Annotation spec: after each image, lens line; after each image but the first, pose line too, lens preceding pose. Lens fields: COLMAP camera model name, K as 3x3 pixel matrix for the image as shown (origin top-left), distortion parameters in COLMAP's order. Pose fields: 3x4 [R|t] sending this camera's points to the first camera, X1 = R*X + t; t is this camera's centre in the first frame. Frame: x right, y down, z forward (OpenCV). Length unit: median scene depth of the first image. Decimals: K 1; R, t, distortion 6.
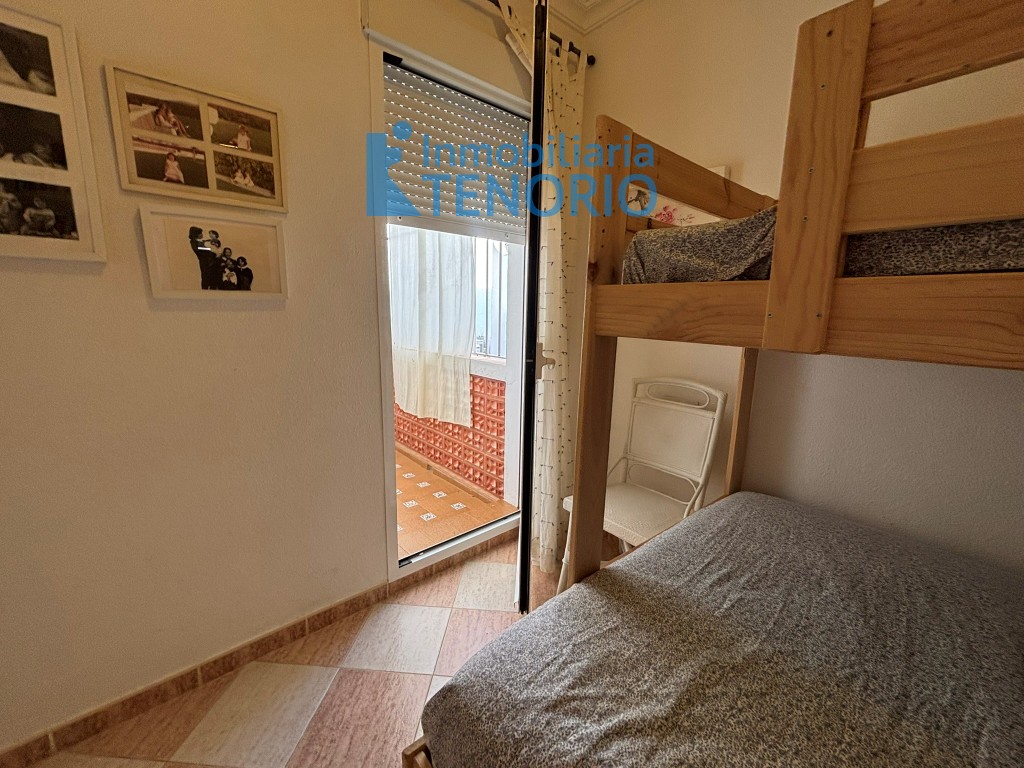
lens RADIAL K [[416.2, 0, 513.6], [0, 416.2, 383.3], [0, 0, 1]] dist [0.002065, 0.000394]
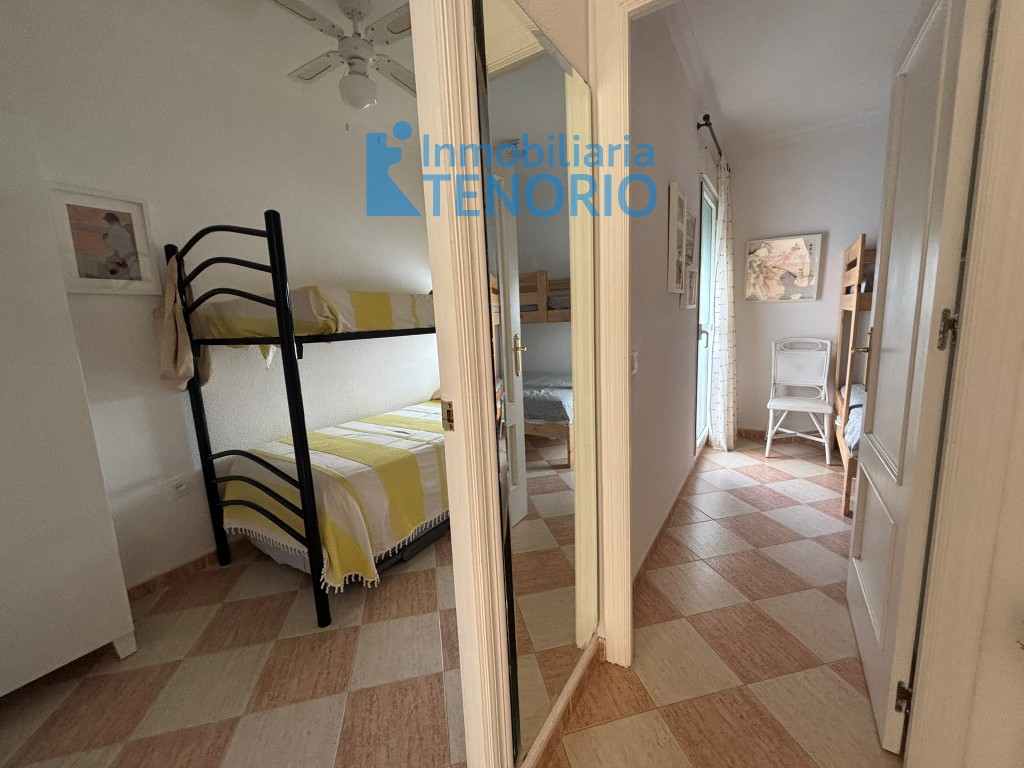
lens RADIAL K [[416.2, 0, 515.9], [0, 416.2, 380.4], [0, 0, 1]] dist [0.002065, 0.000394]
pose [[0.954817, -0.111345, 0.275549, -2.555493], [0.117647, 0.993035, -0.006395, 0.075977], [-0.272918, 0.038524, 0.961266, -0.917542]]
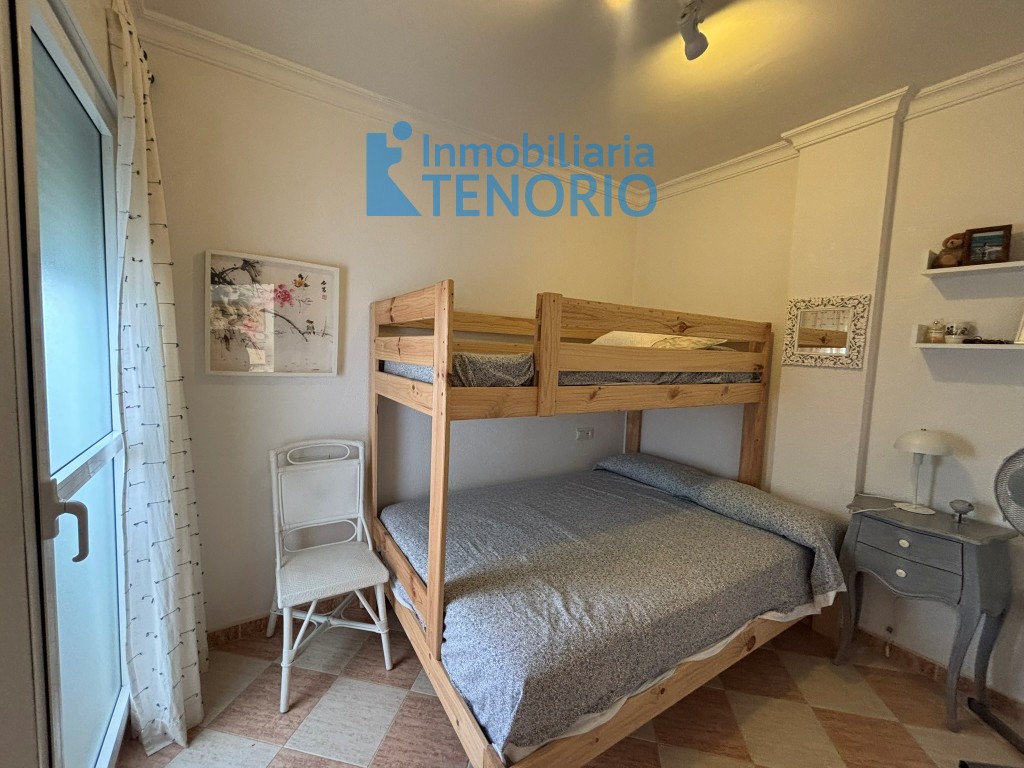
lens RADIAL K [[416.2, 0, 510.0], [0, 416.2, 382.1], [0, 0, 1]] dist [0.002065, 0.000394]
pose [[0.138145, -0.095452, 0.985802, -1.105287], [0.141017, 0.987100, 0.075816, -0.310094], [-0.980322, 0.128541, 0.149823, 0.523276]]
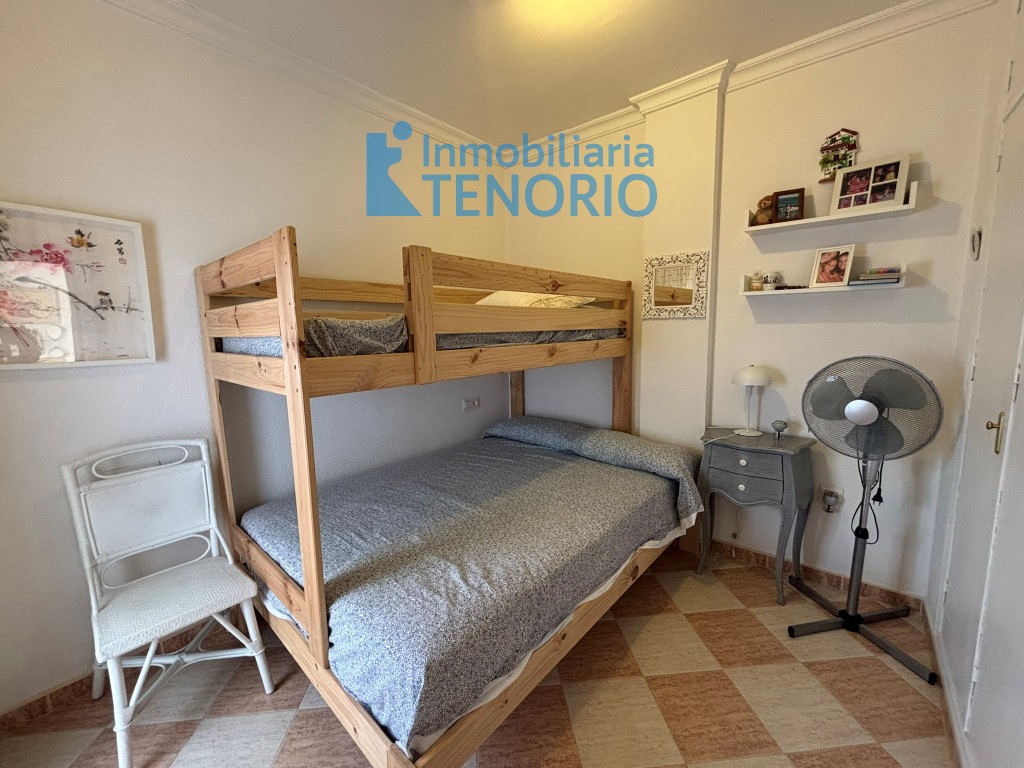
lens RADIAL K [[416.2, 0, 509.7], [0, 416.2, 380.6], [0, 0, 1]] dist [0.002065, 0.000394]
pose [[-0.144289, -0.147965, 0.978411, -1.009756], [0.193231, 0.965509, 0.174510, -0.252079], [-0.970486, 0.214239, -0.110721, 0.515032]]
